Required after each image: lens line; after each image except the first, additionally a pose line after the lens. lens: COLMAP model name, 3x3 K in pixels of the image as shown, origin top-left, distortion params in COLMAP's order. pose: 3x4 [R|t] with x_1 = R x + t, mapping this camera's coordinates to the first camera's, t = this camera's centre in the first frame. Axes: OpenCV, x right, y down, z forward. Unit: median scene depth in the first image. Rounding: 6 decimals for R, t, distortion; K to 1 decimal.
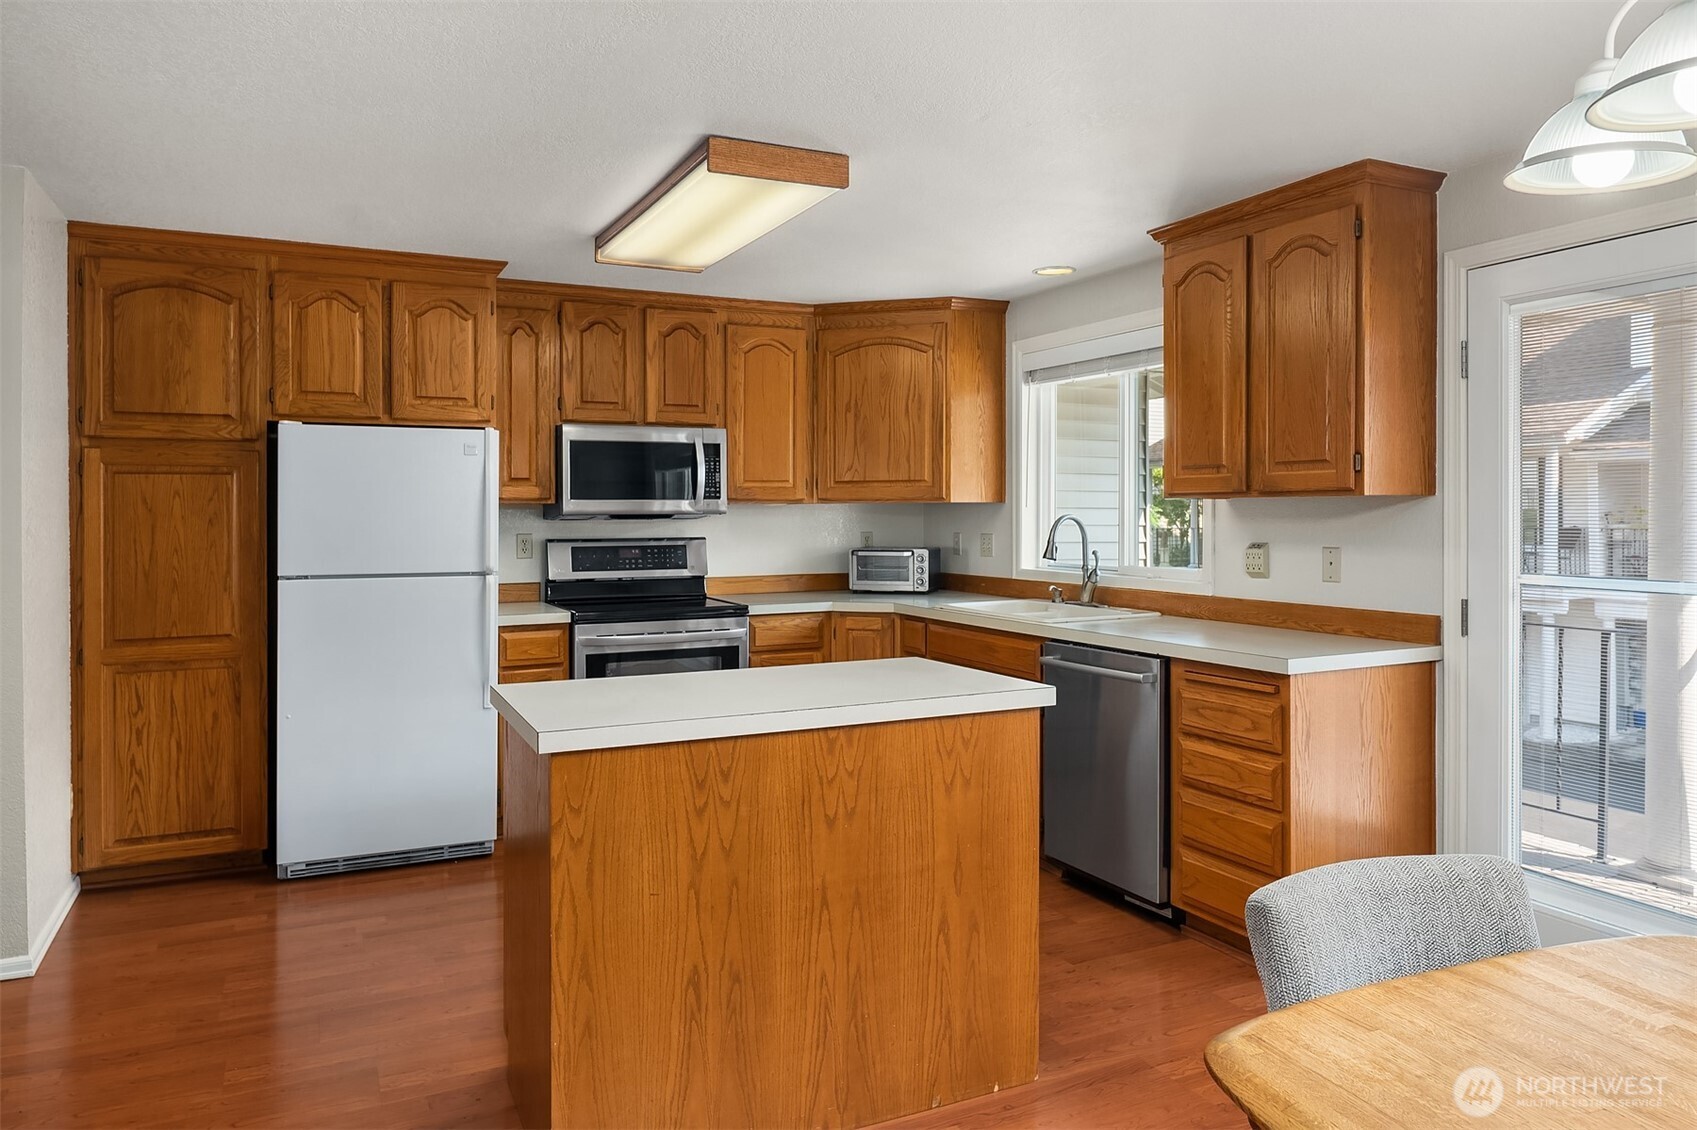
lens RADIAL K [[1153.3, 0, 843.6], [0, 1153.3, 504.6], [0, 0, 1]] dist [-0.005162, -0.001255]
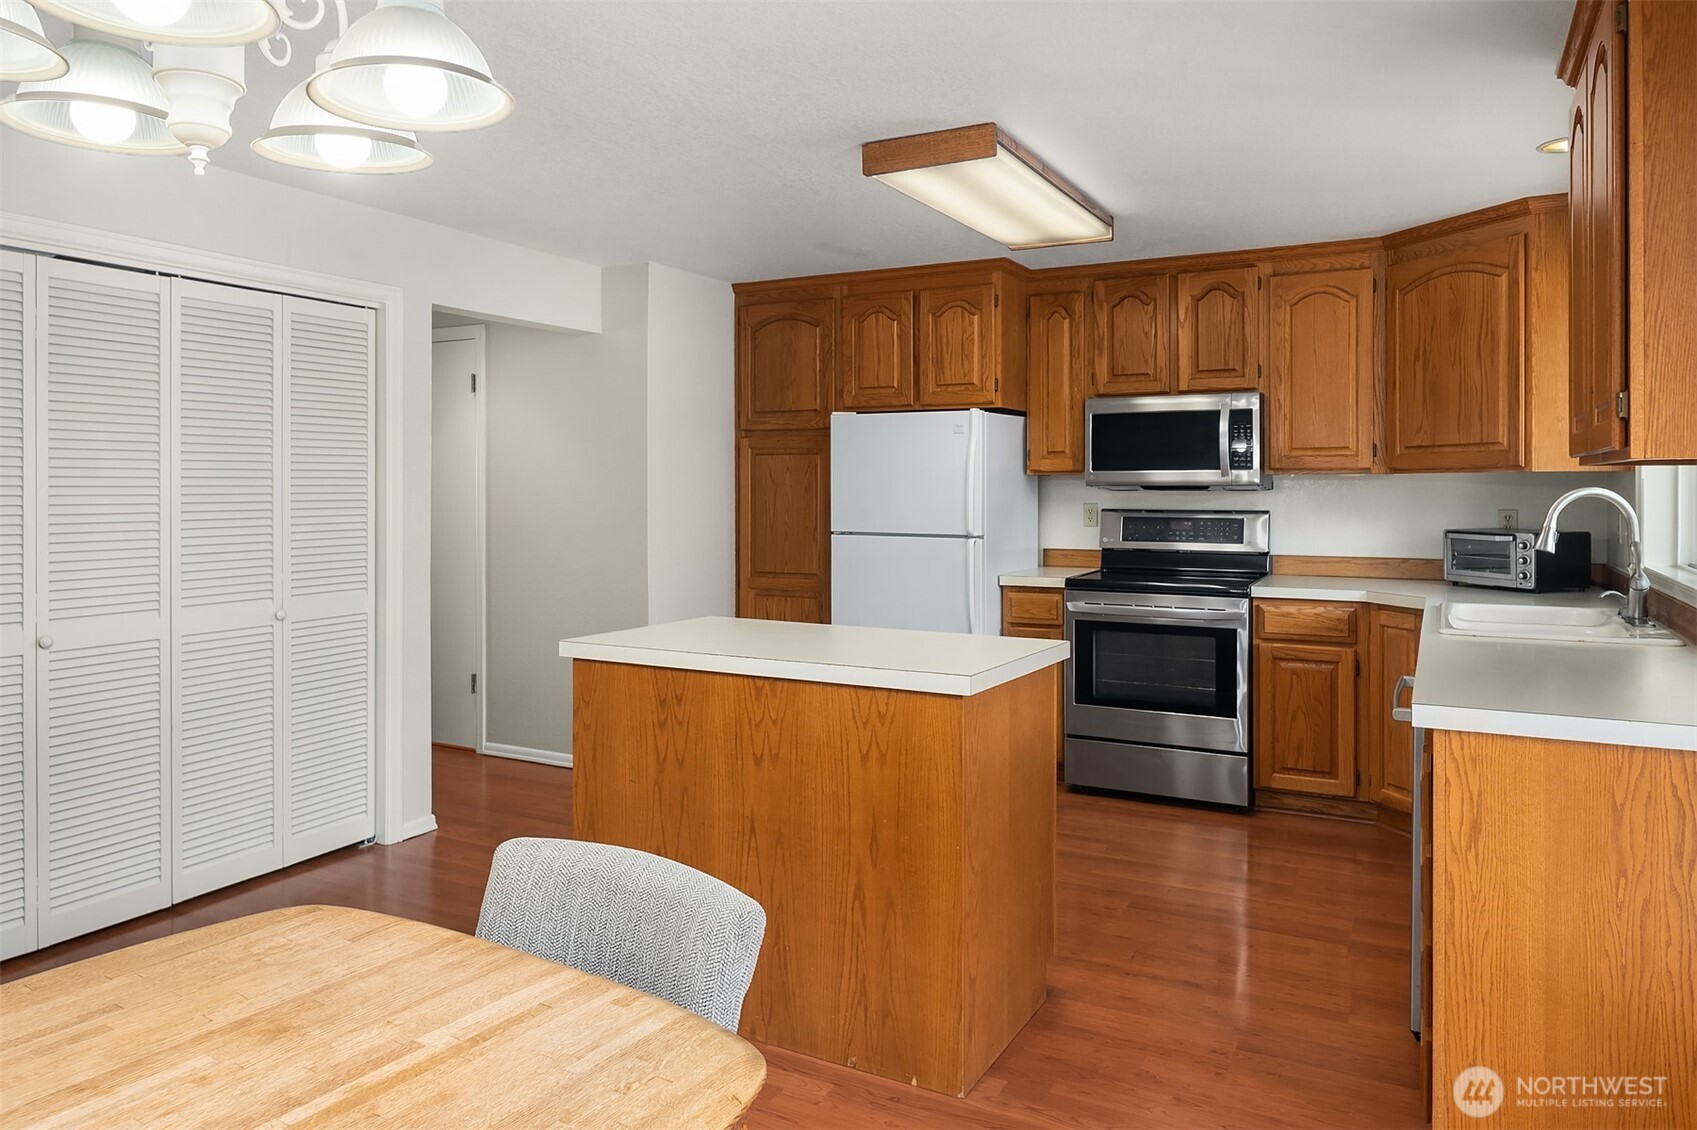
lens RADIAL K [[1135.8, 0, 806.9], [0, 1135.8, 471.1], [0, 0, 1]] dist [-0.002475, -0.001588]
pose [[0.564730, -0.005768, -0.825255, 0.522497], [0.003821, 0.999983, -0.004374, -0.000791], [0.825267, -0.000683, 0.564743, 0.234018]]
